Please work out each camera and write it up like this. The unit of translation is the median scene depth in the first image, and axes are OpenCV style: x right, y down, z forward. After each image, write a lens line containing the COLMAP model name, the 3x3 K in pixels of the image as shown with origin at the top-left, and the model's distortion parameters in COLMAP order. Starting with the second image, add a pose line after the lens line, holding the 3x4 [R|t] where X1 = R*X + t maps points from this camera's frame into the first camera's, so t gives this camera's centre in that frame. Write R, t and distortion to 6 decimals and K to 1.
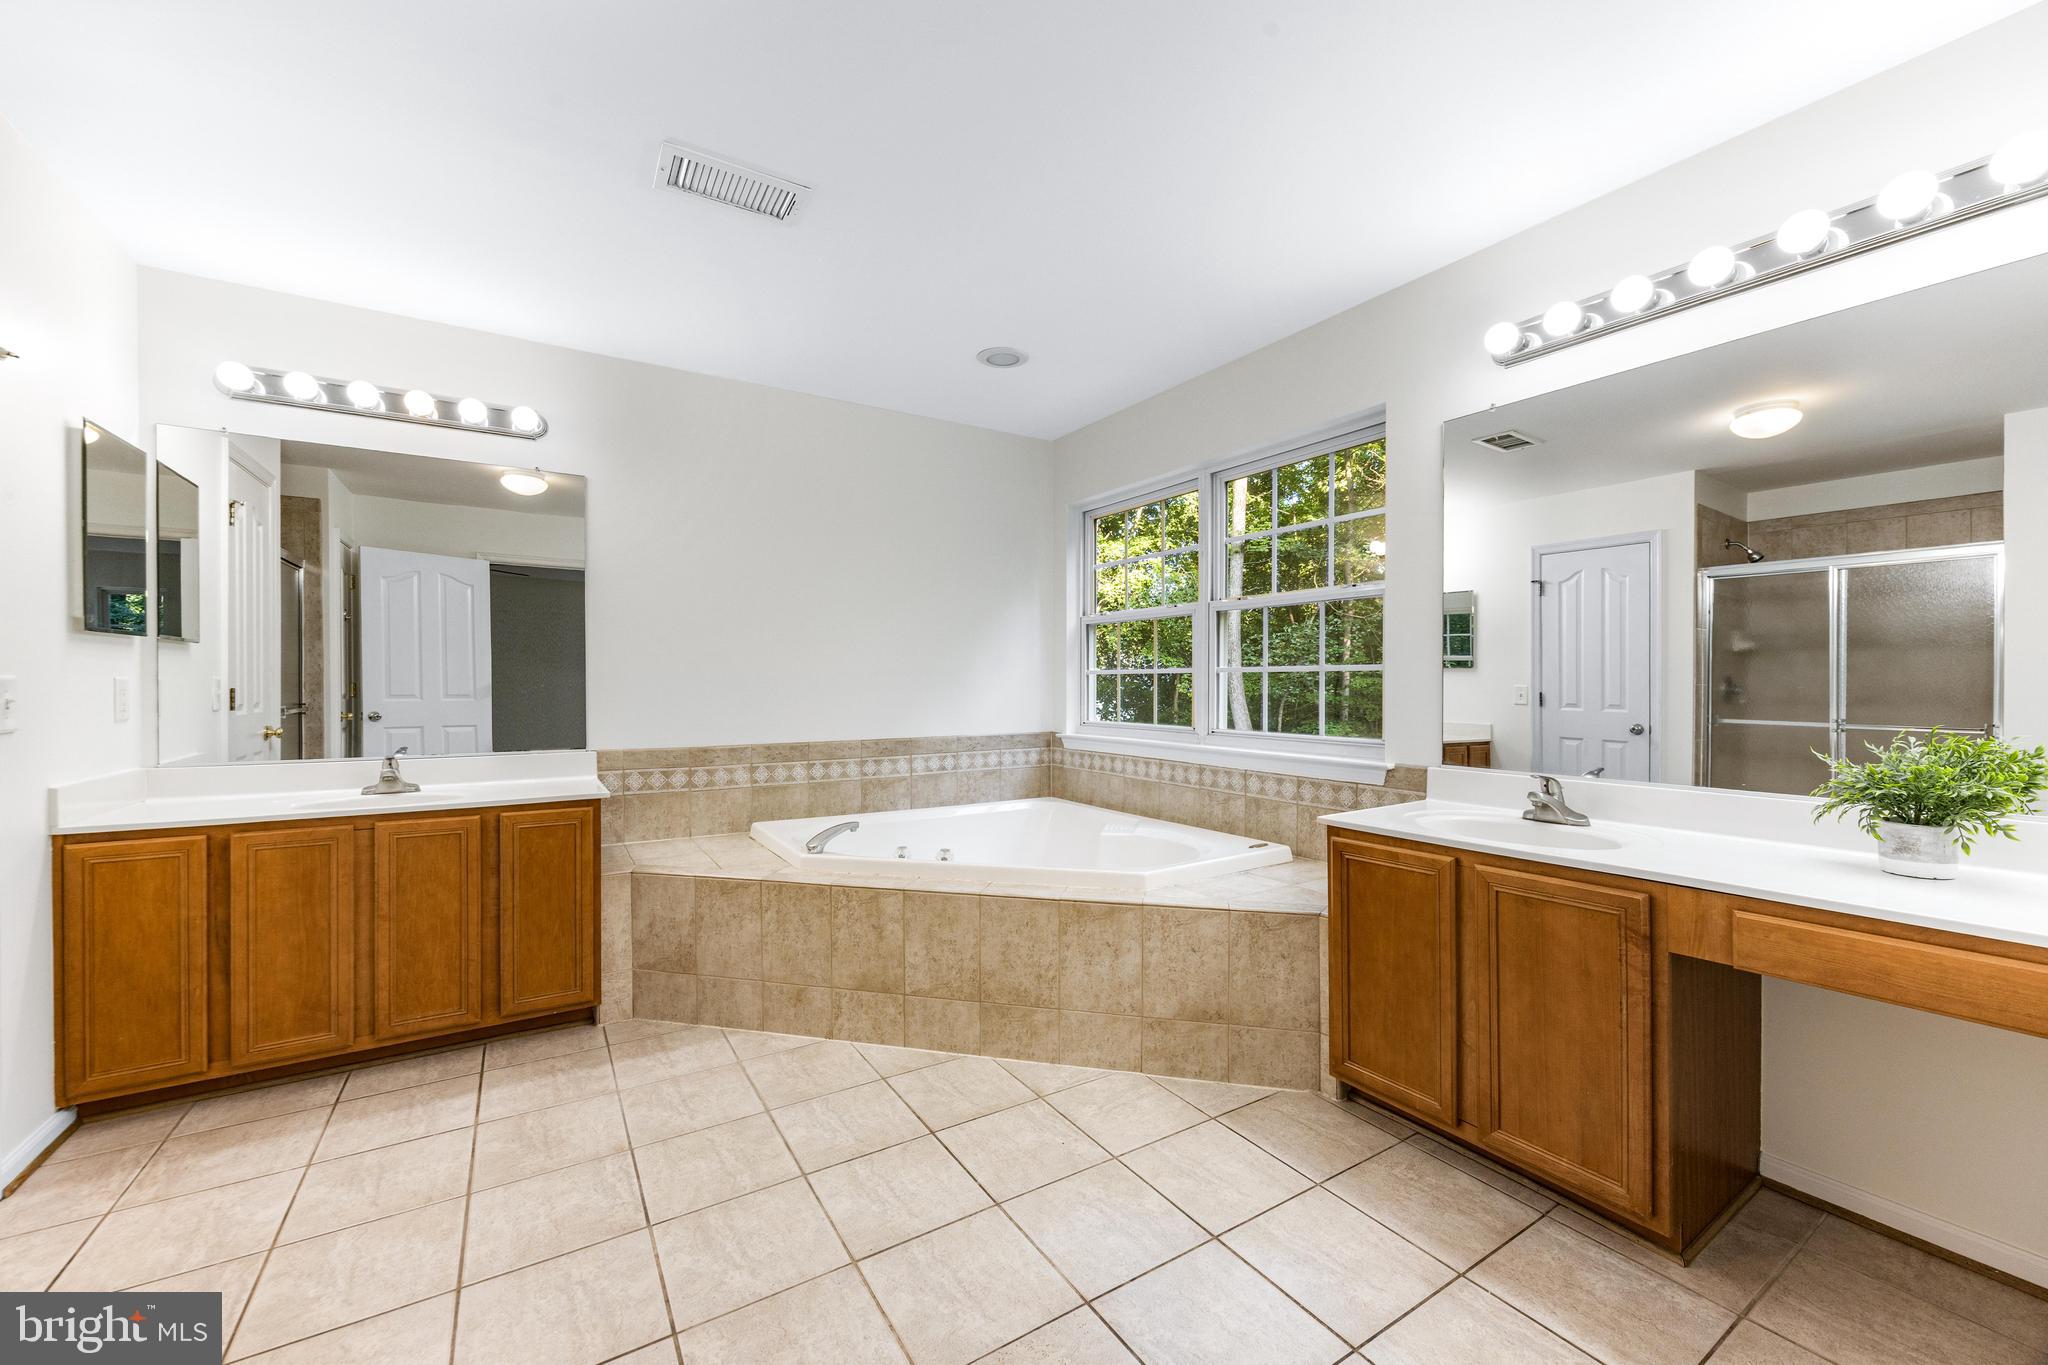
lens RADIAL K [[784.4, 0, 1018.5], [0, 784.4, 687.5], [0, 0, 1]] dist [-0.008958, 0.000034]
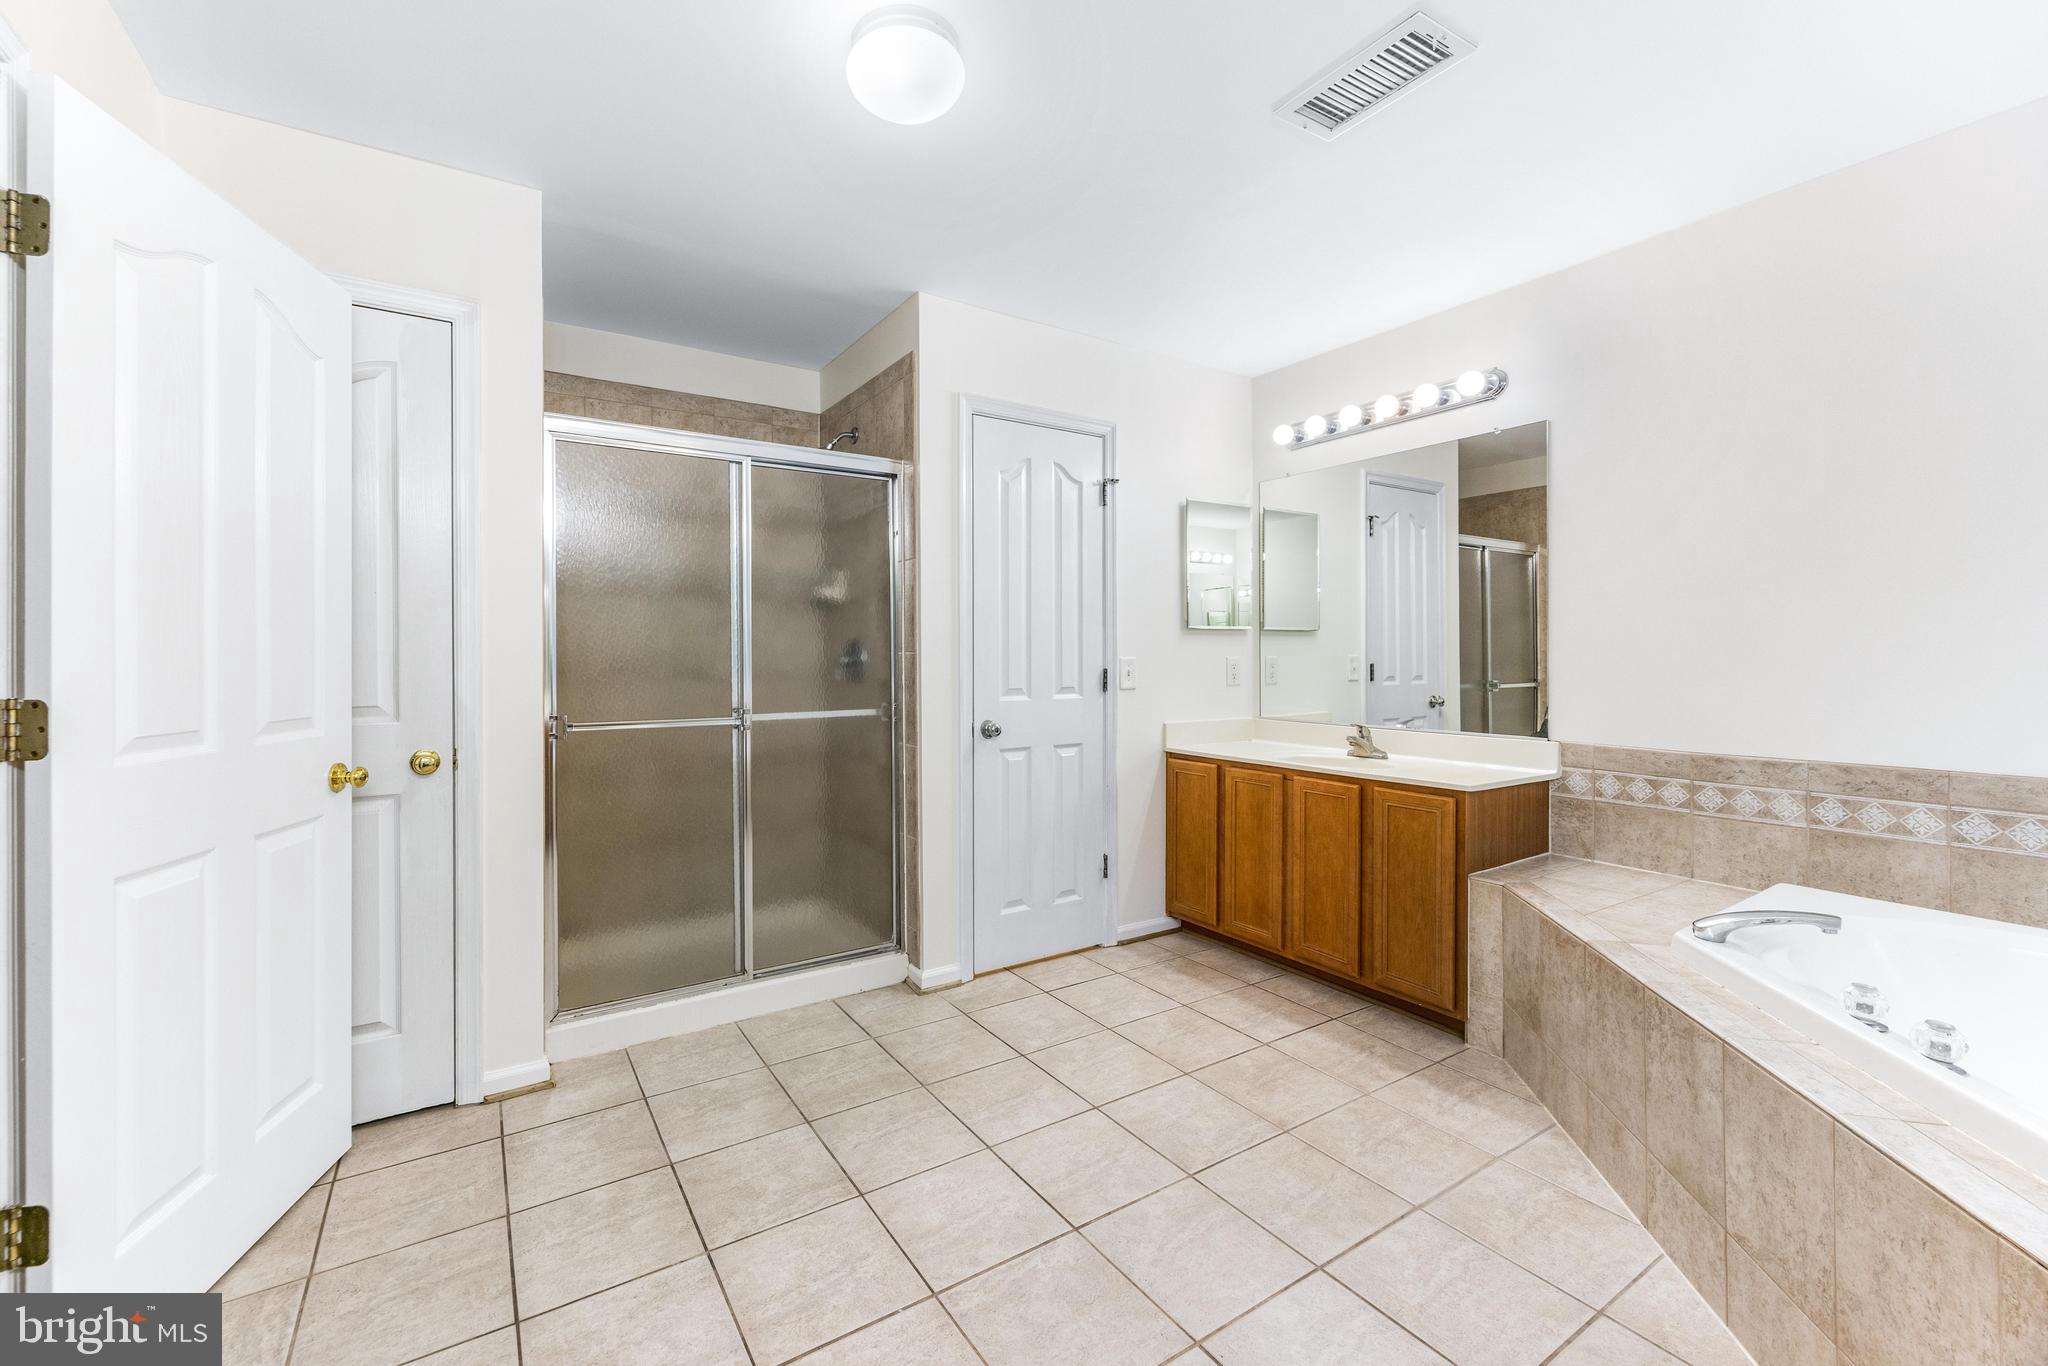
lens RADIAL K [[848.2, 0, 1019.3], [0, 848.2, 662.9], [0, 0, 1]] dist [0.001183, -0.000010]
pose [[0.004387, 0.005852, -0.999973, 0.452476], [-0.002747, 0.999979, 0.005840, -0.009508], [0.999987, 0.002721, 0.004403, 0.505755]]
